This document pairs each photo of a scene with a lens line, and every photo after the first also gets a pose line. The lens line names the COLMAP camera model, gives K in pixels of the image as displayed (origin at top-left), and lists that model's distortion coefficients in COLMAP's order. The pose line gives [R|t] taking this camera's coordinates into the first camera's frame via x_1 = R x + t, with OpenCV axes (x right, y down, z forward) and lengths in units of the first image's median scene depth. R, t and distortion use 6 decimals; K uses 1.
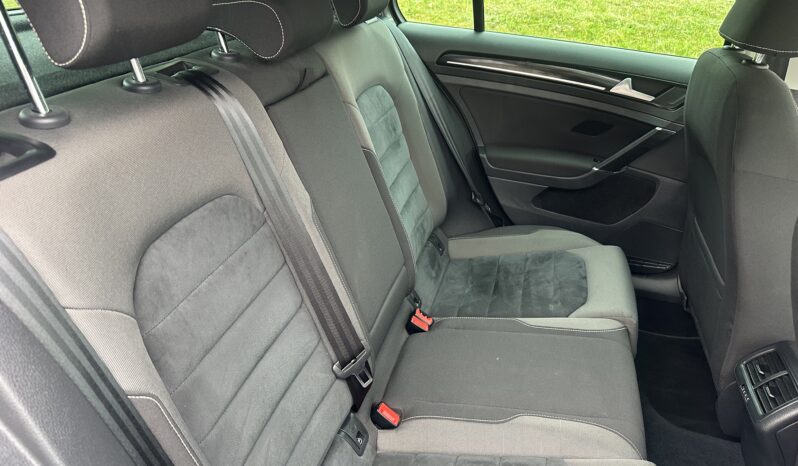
lens RADIAL K [[534.7, 0, 400.1], [0, 534.7, 220.5], [0, 0, 1]] dist [0.077402, -0.120433]
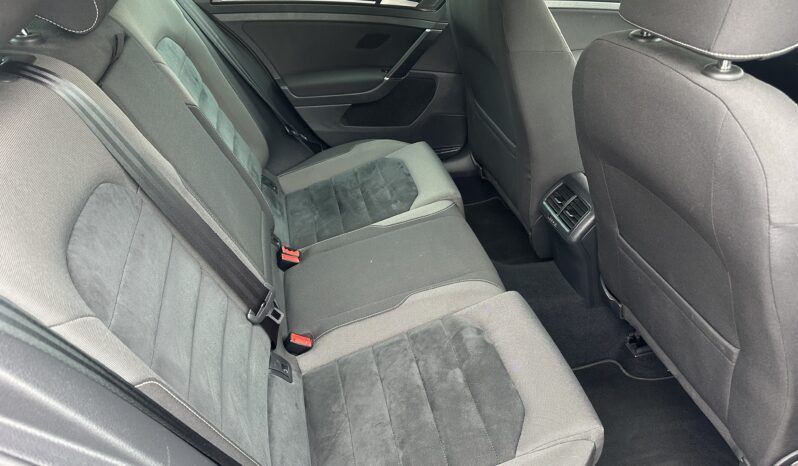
lens RADIAL K [[534.7, 0, 400.1], [0, 534.7, 220.5], [0, 0, 1]] dist [0.077402, -0.120433]
pose [[0.882630, -0.308590, 0.354594, -0.114300], [0.260030, 0.948943, 0.178583, -0.010371], [-0.391598, -0.065418, 0.917808, -0.047537]]
